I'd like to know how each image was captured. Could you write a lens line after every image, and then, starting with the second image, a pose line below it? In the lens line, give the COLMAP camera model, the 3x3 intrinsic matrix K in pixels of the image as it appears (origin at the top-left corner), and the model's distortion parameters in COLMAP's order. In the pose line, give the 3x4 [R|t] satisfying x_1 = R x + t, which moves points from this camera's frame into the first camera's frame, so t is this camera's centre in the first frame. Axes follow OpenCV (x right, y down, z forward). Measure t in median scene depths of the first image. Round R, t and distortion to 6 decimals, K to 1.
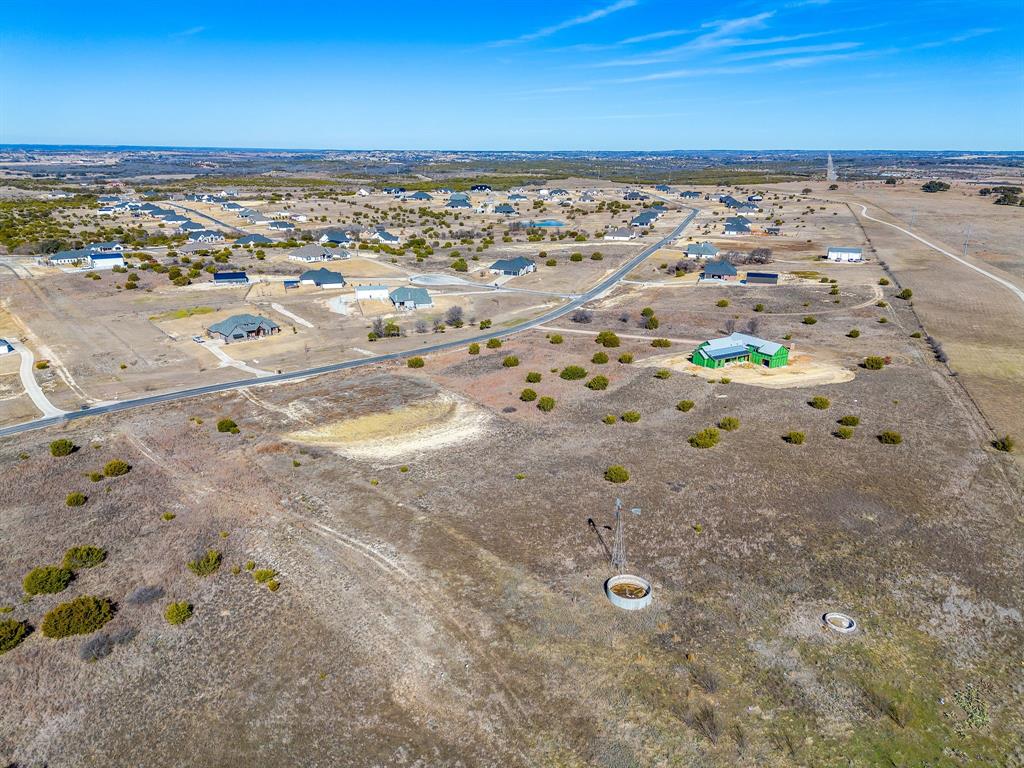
lens RADIAL K [[724.4, 0, 504.7], [0, 724.4, 386.5], [0, 0, 1]] dist [0.084002, -0.074135]
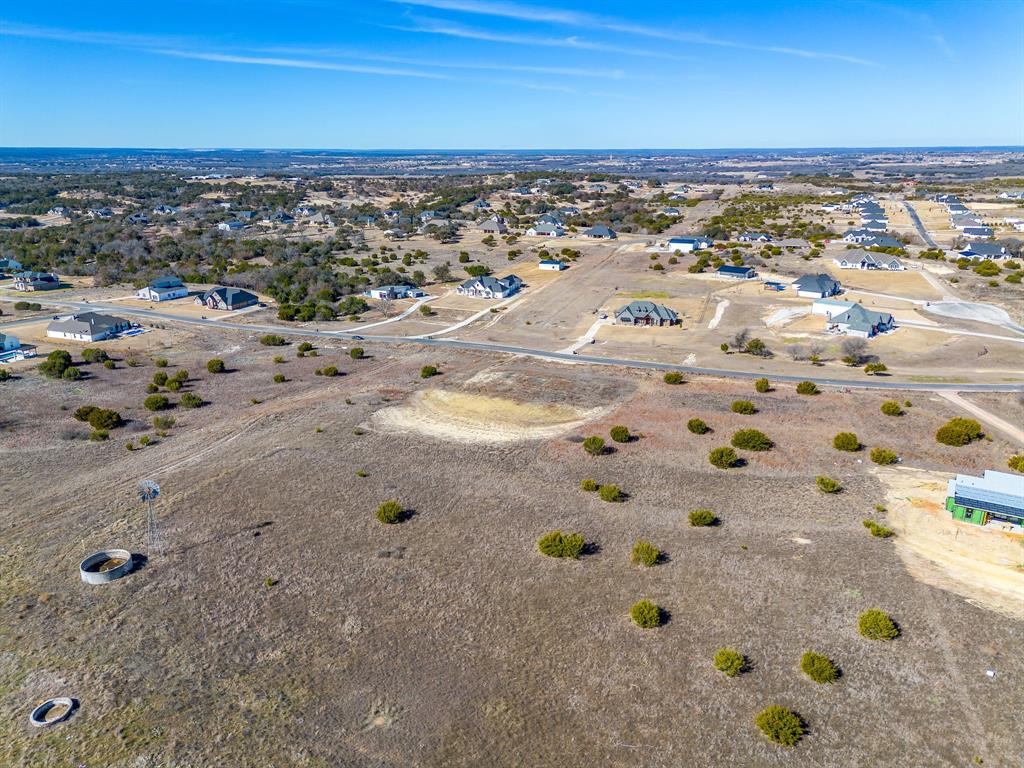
lens RADIAL K [[724.4, 0, 504.7], [0, 724.4, 386.5], [0, 0, 1]] dist [0.084002, -0.074135]
pose [[0.476490, 0.267970, -0.837347, 0.447074], [-0.265614, 0.951789, 0.153447, -0.091193], [0.838097, 0.149295, 0.524695, 0.326129]]
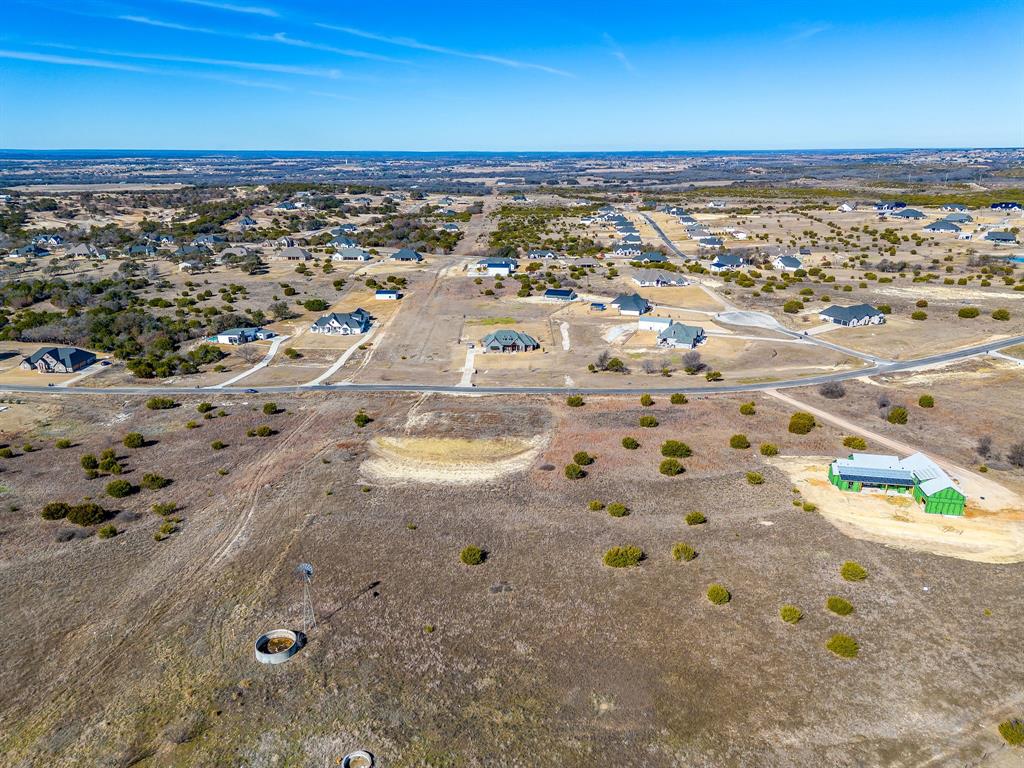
lens RADIAL K [[724.4, 0, 504.7], [0, 724.4, 386.5], [0, 0, 1]] dist [0.084002, -0.074135]
pose [[0.740662, 0.196307, -0.642560, 0.404117], [-0.196426, 0.977848, 0.072325, -0.095656], [0.642524, 0.072648, 0.762814, 0.130962]]
